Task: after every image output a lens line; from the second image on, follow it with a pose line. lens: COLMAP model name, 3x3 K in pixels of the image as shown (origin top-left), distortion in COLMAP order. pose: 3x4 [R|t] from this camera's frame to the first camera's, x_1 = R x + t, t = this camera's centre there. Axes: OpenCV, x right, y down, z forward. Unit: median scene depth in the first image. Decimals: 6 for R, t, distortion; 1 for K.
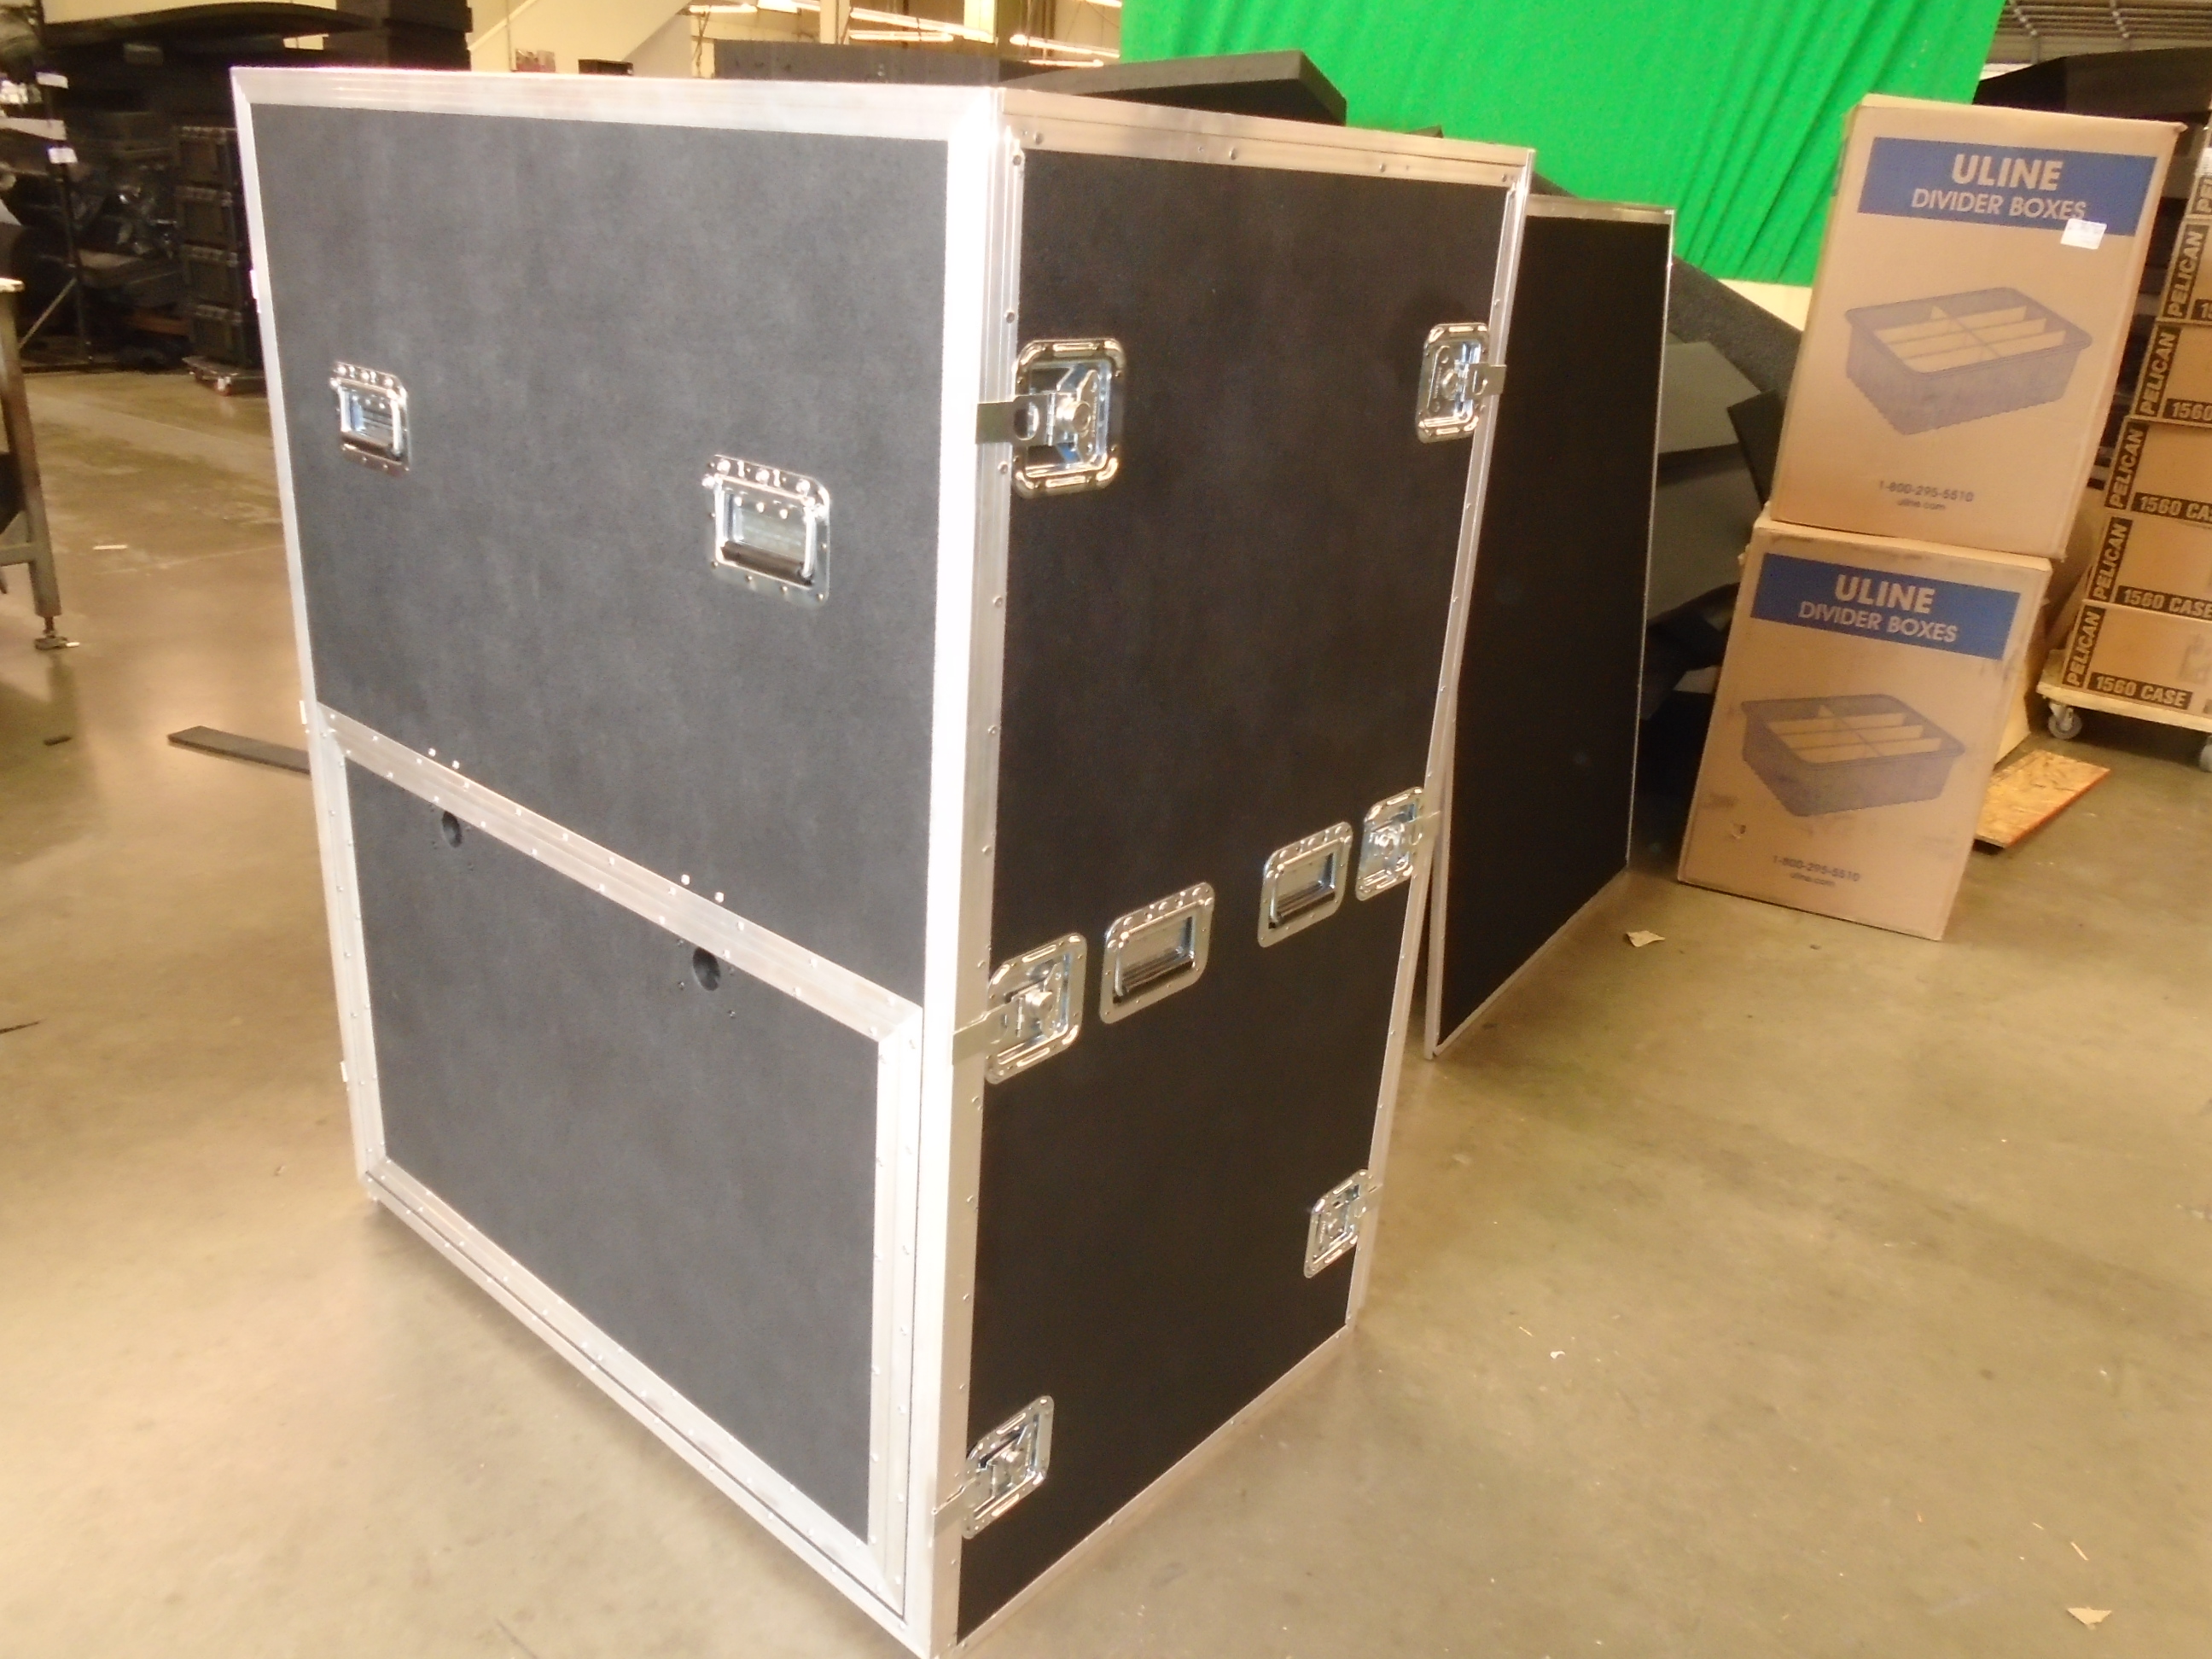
lens RADIAL K [[1676.3, 0, 1109.0], [0, 1676.3, 835.5], [0, 0, 1]] dist [-0.005801, 0.003524]
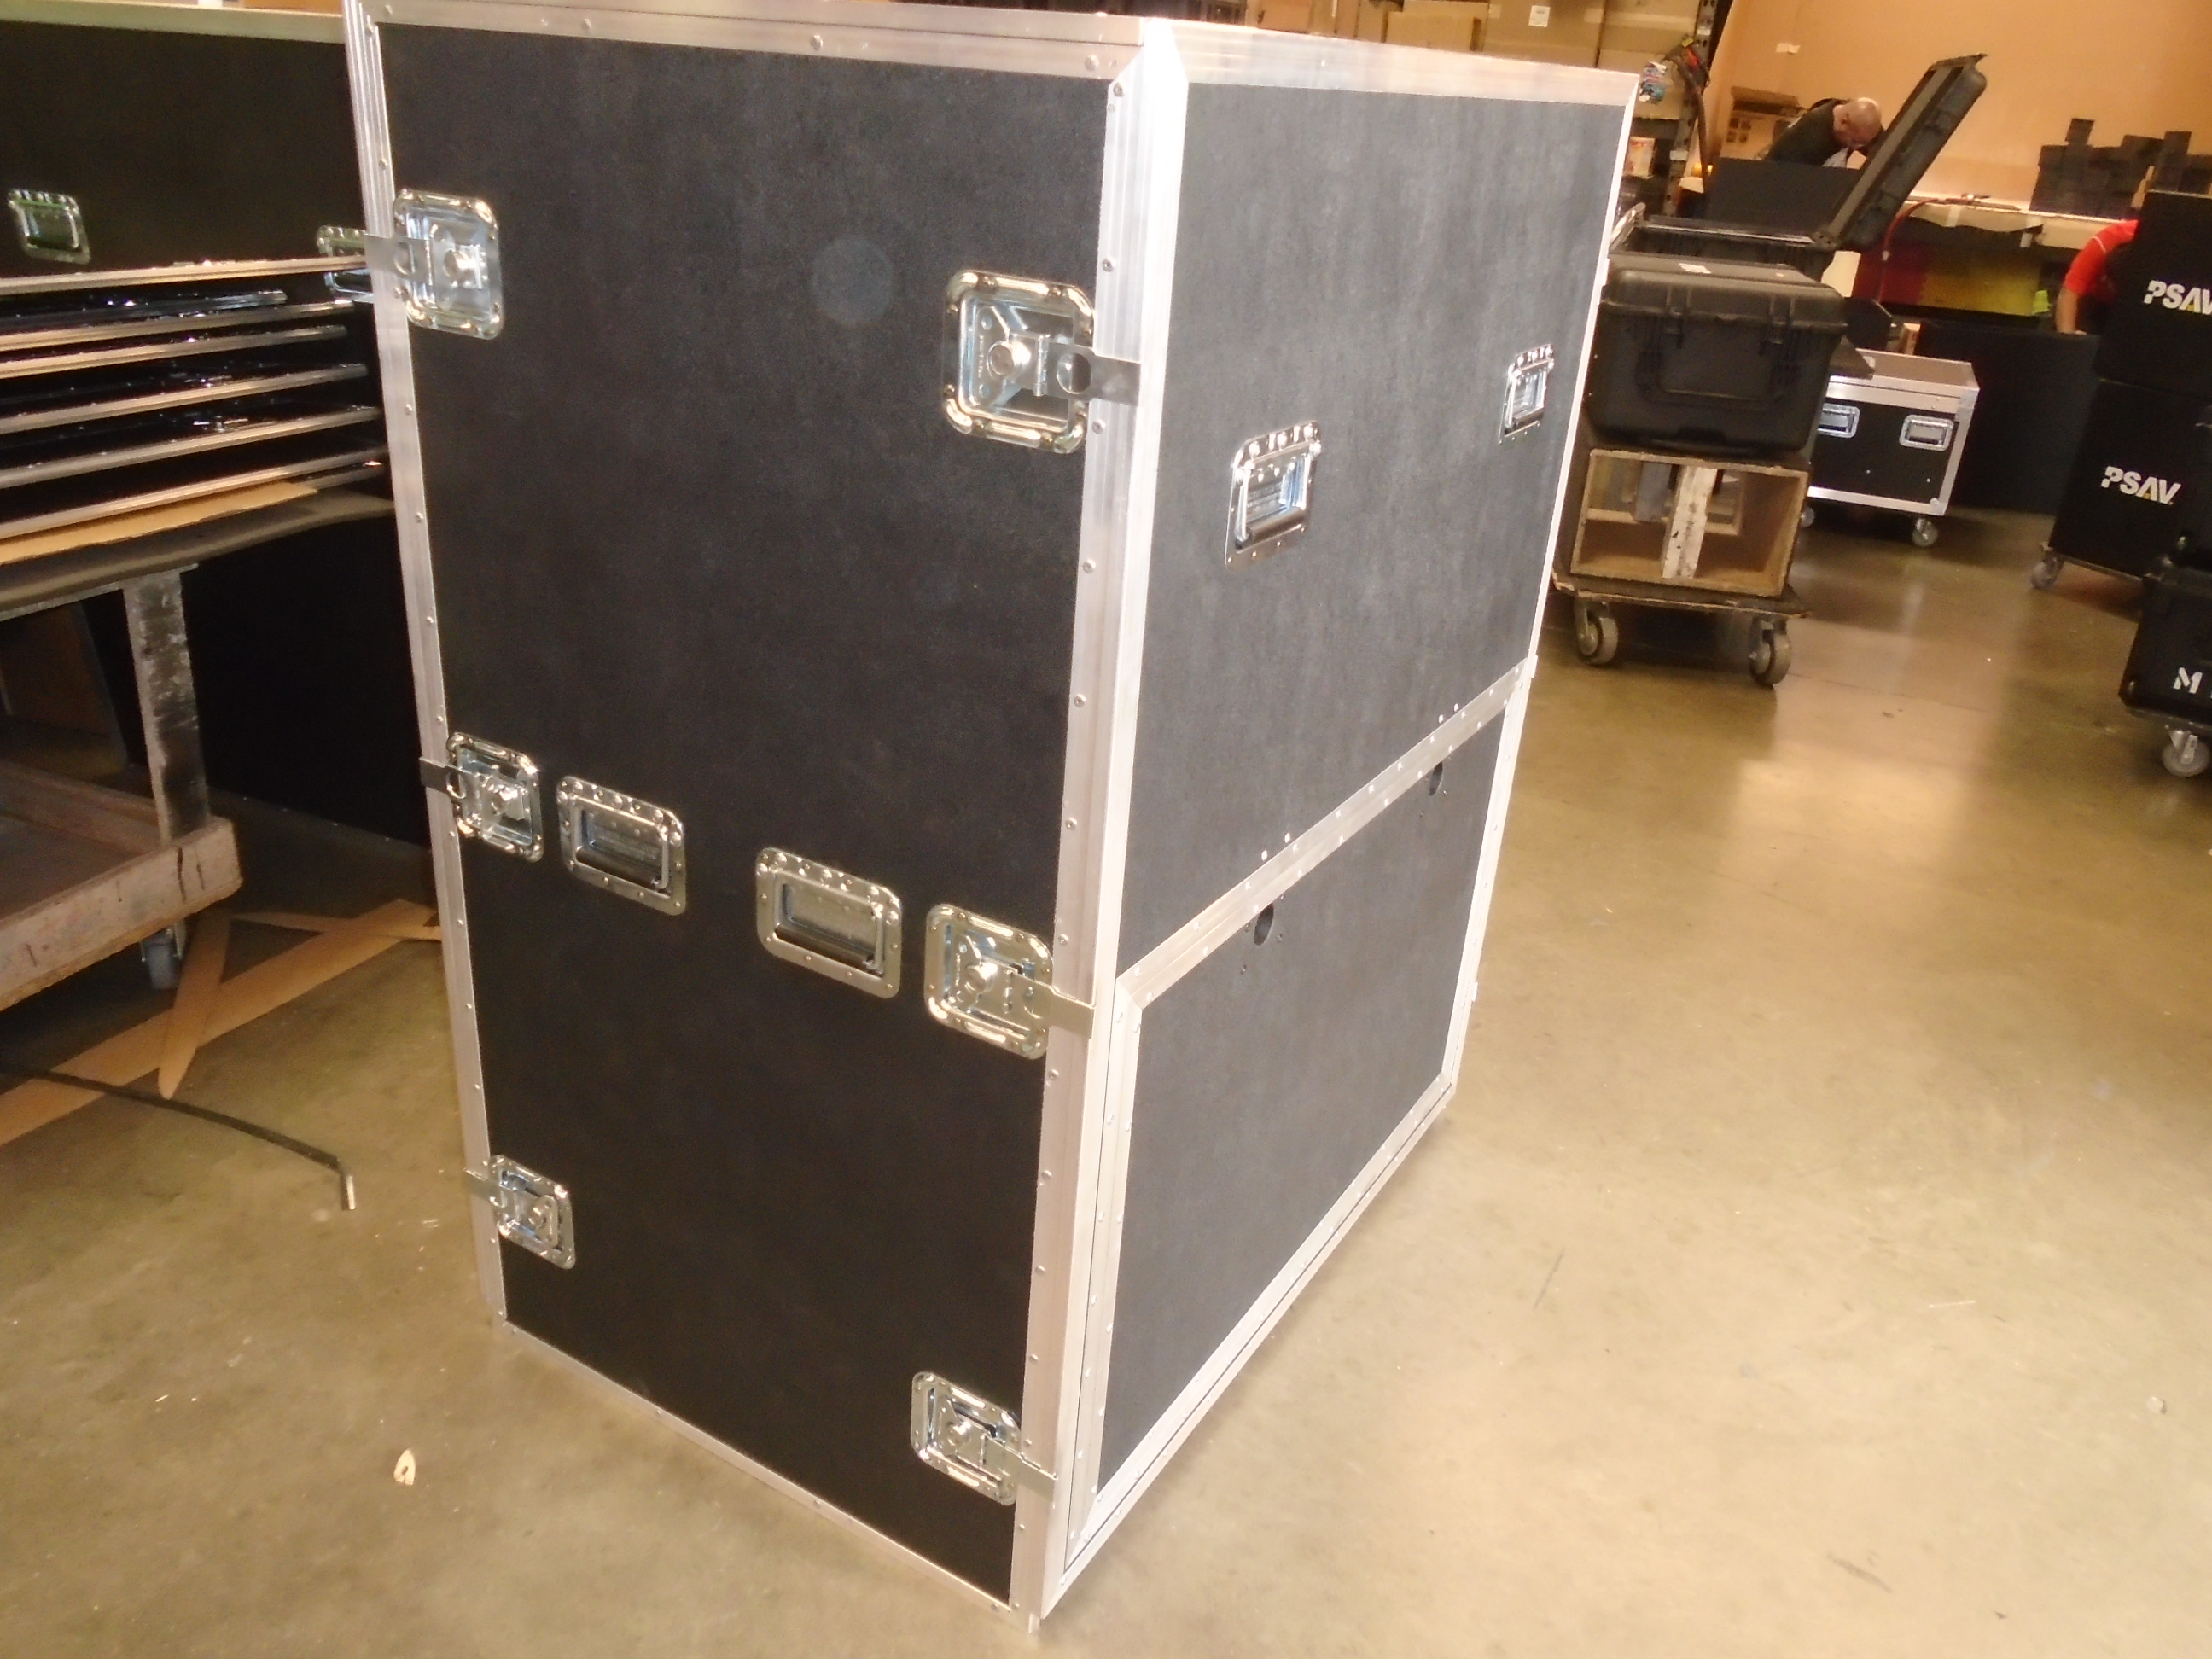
lens RADIAL K [[1676.3, 0, 1103.7], [0, 1676.3, 837.3], [0, 0, 1]] dist [-0.005801, 0.003524]
pose [[0.157396, 0.361585, -0.918957, 0.948500], [-0.415782, 0.868322, 0.270448, -0.310175], [0.895741, 0.339518, 0.287011, 0.923189]]
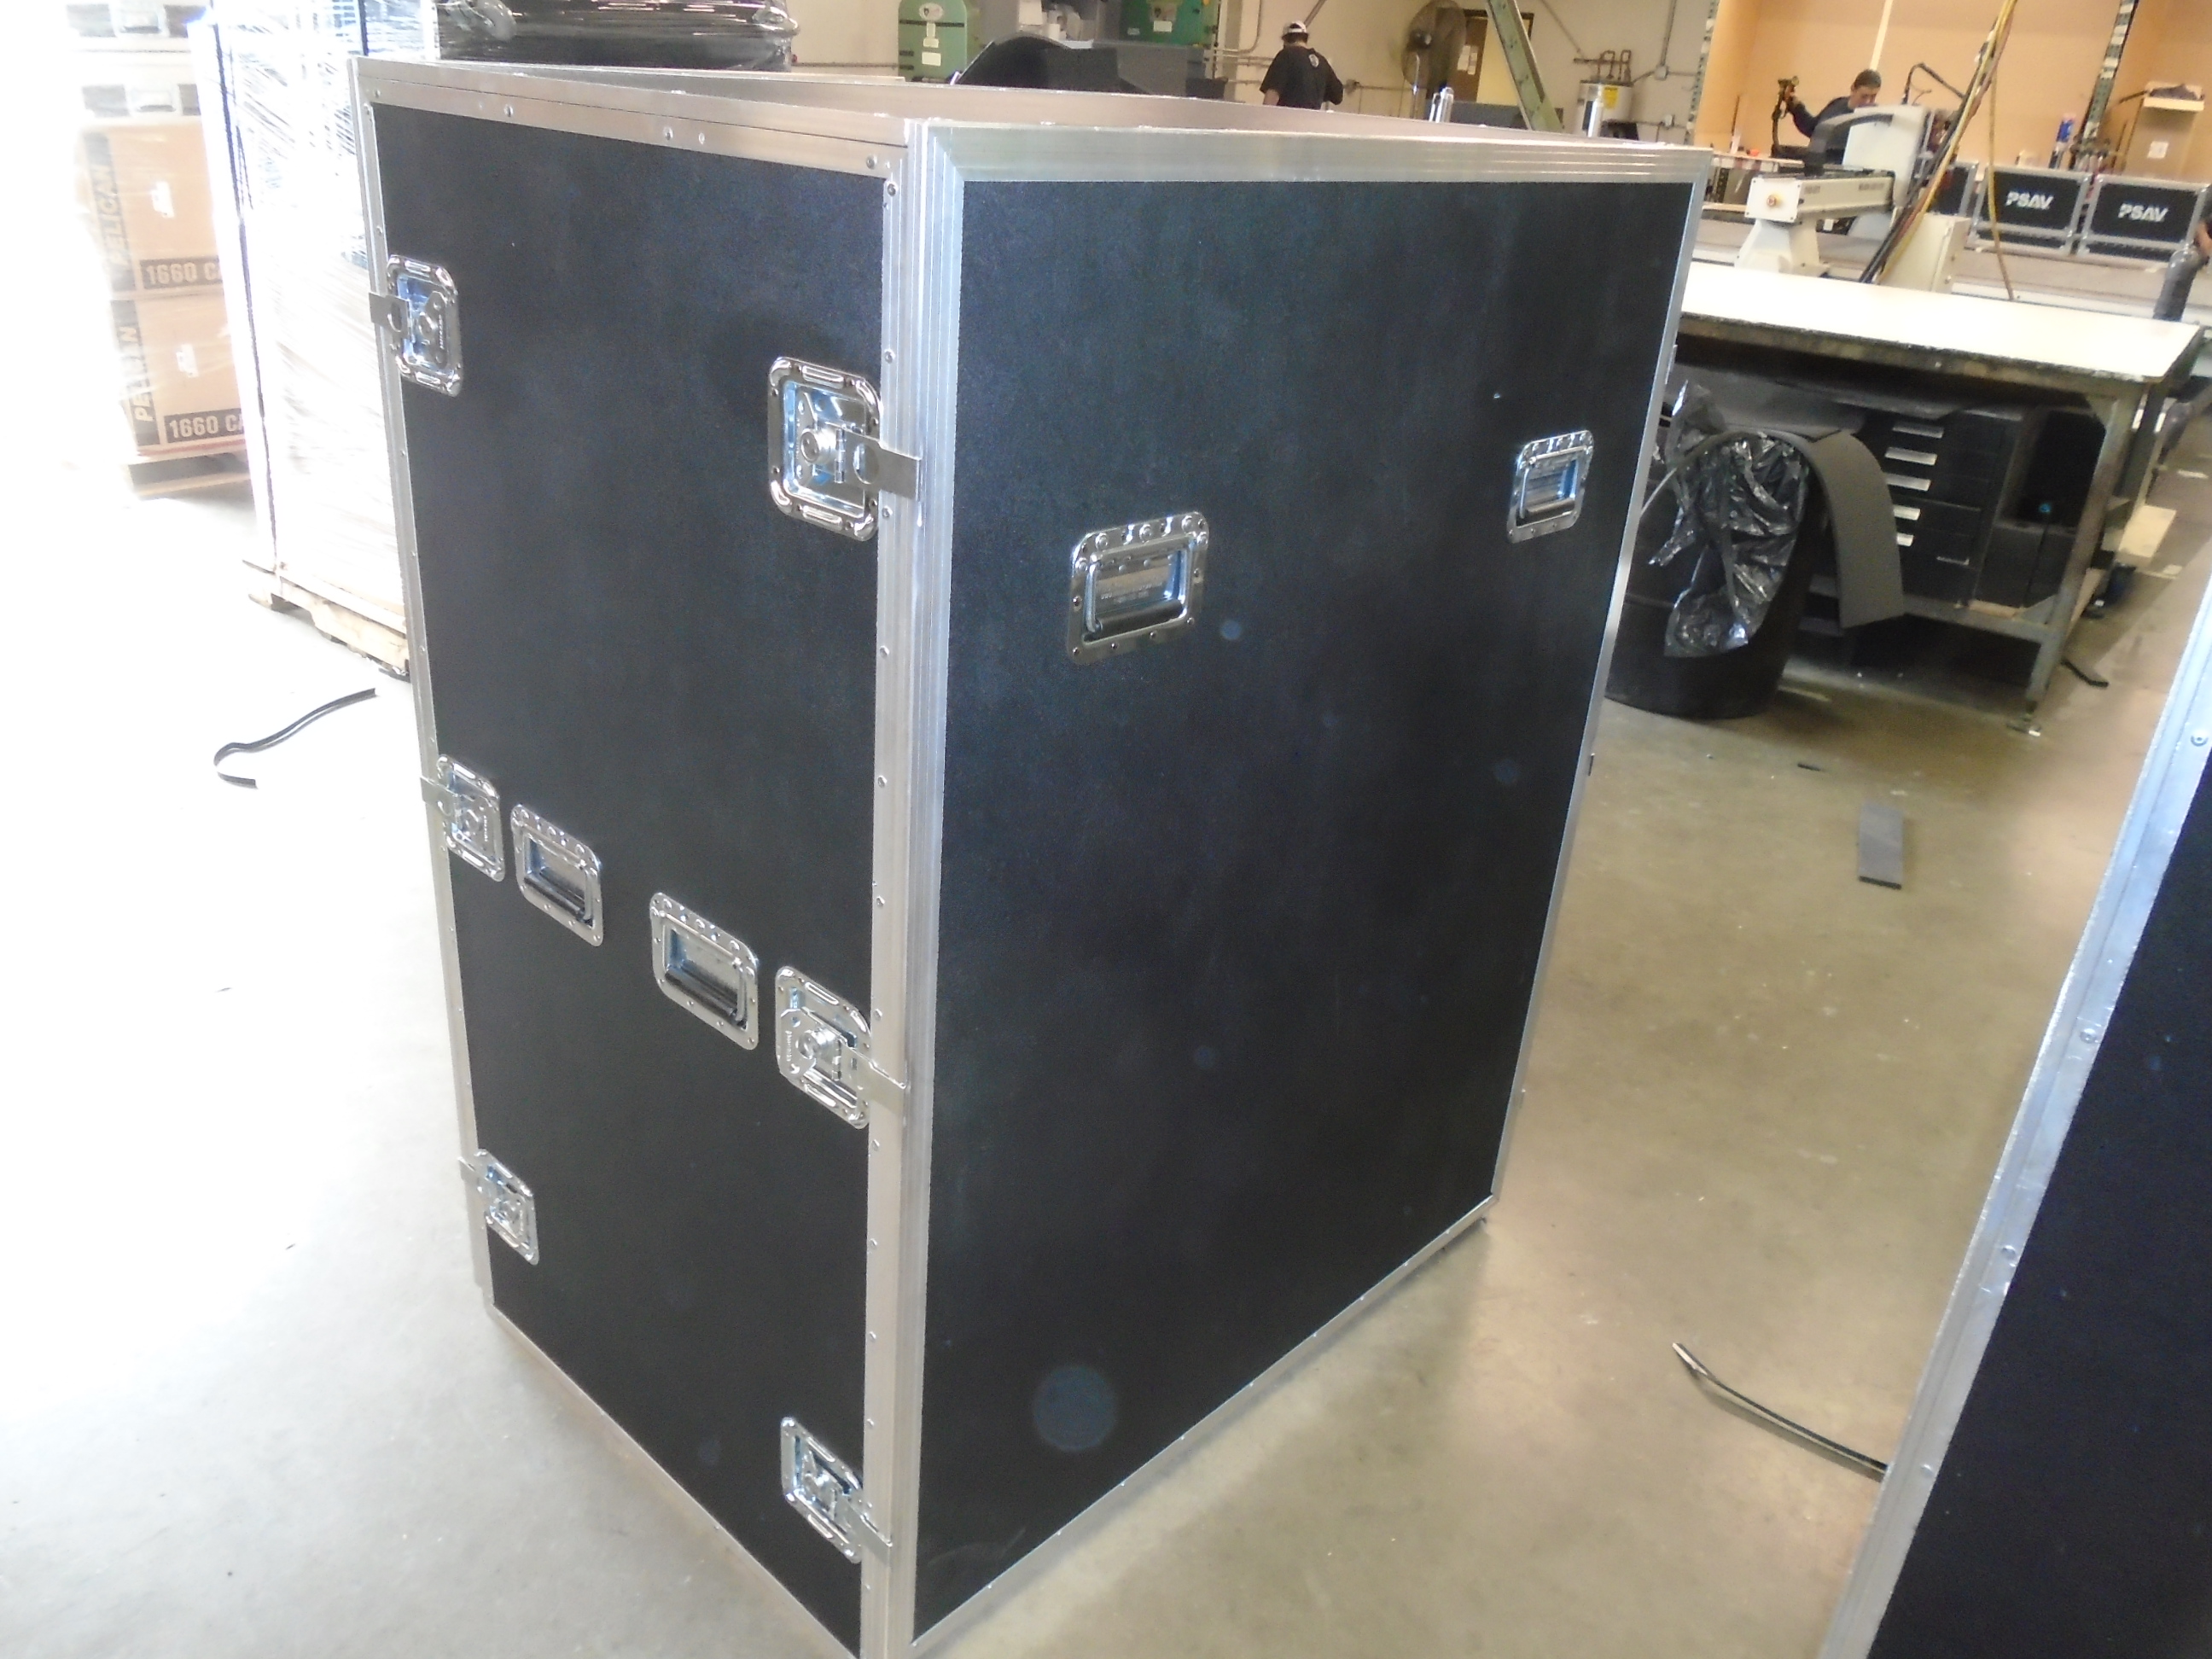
lens RADIAL K [[1676.3, 0, 1103.4], [0, 1676.3, 830.3], [0, 0, 1]] dist [-0.005801, 0.003524]
pose [[-0.048248, 0.349770, -0.935592, 0.942972], [-0.434854, 0.835899, 0.334925, -0.434667], [0.899207, 0.423006, 0.111769, 1.124195]]
